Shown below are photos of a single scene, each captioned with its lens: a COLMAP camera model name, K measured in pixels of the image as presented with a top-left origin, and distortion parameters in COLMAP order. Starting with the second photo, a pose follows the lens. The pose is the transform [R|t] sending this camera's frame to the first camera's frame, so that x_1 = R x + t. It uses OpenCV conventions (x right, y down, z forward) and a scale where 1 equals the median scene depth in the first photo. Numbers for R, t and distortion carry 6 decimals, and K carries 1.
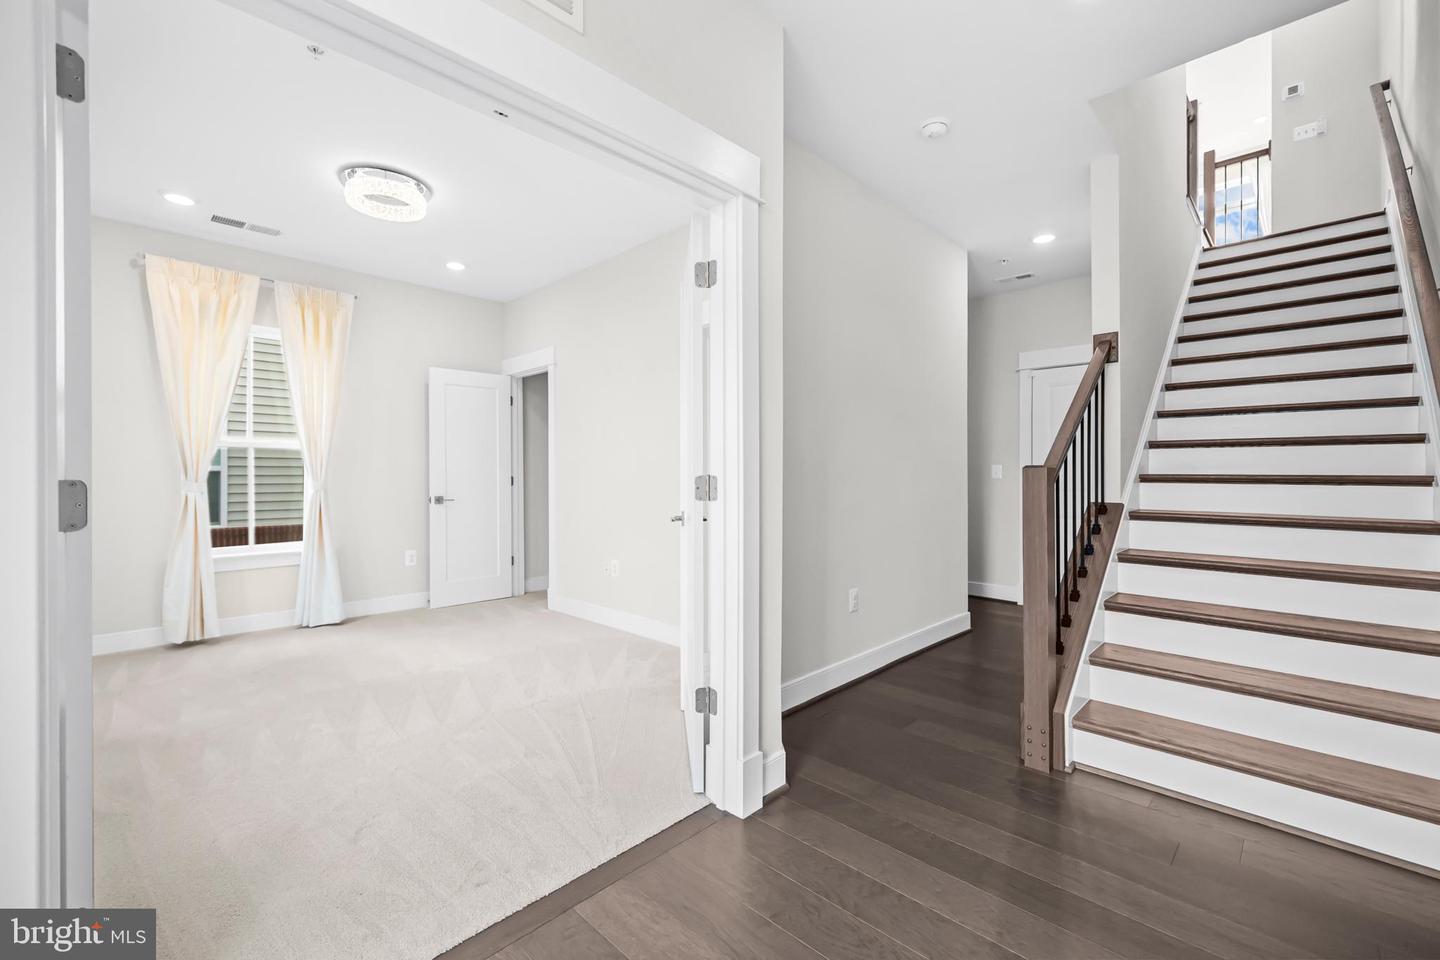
lens RADIAL K [[612.5, 0, 716.8], [0, 612.5, 472.0], [0, 0, 1]] dist [0.013833, -0.001703]
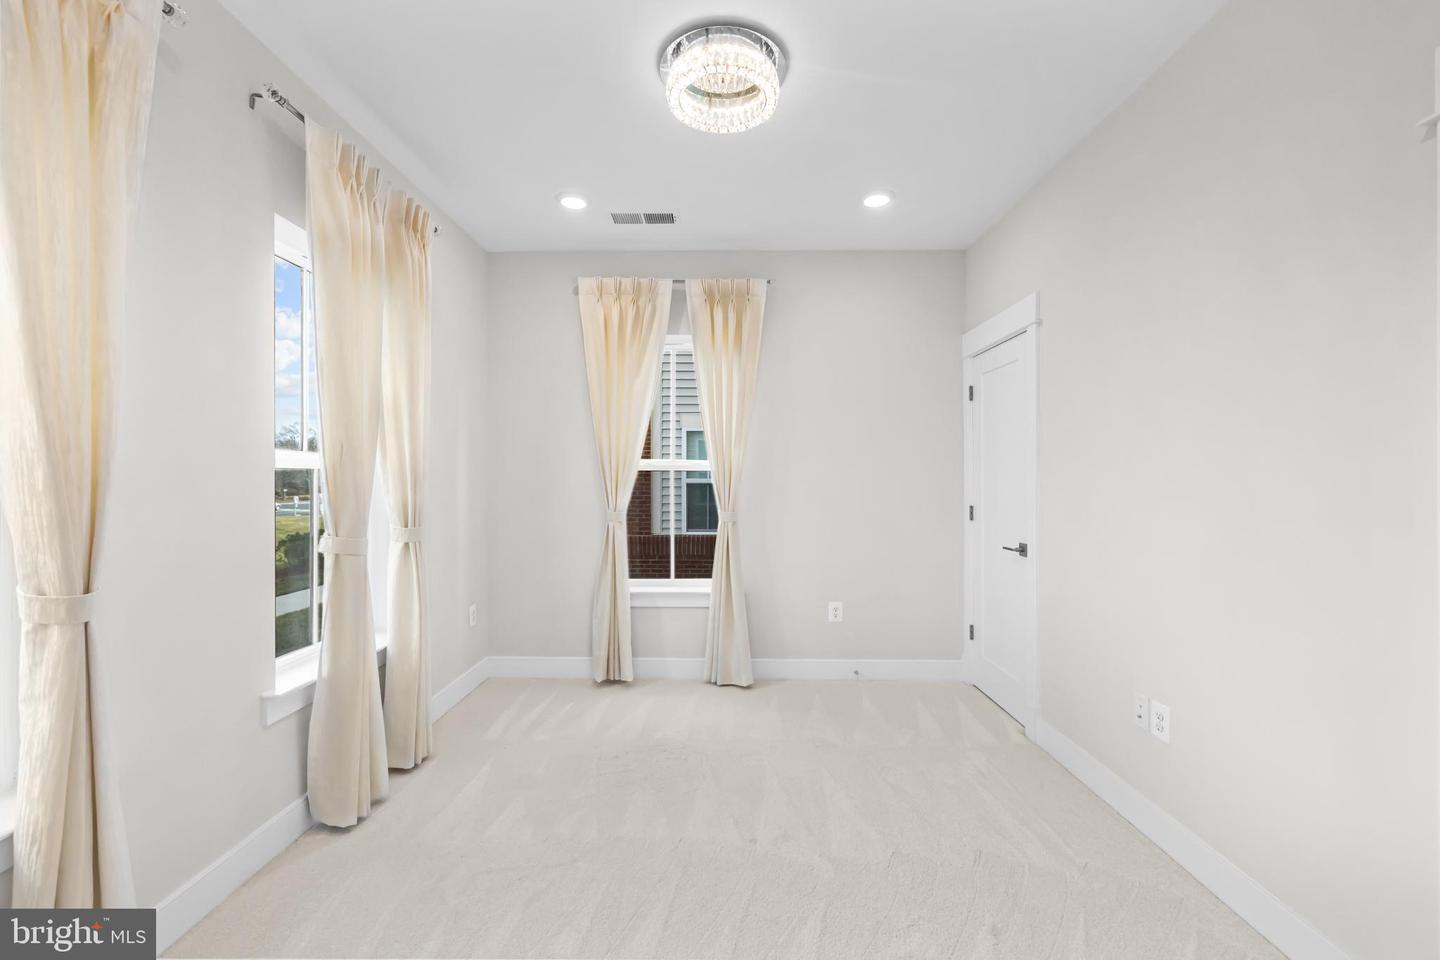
lens RADIAL K [[612.5, 0, 713.3], [0, 612.5, 475.6], [0, 0, 1]] dist [0.013833, -0.001703]
pose [[0.687995, -0.003335, -0.725707, -0.059216], [-0.003108, 0.999967, -0.007542, -0.026802], [0.725708, 0.007445, 0.687962, 0.433701]]
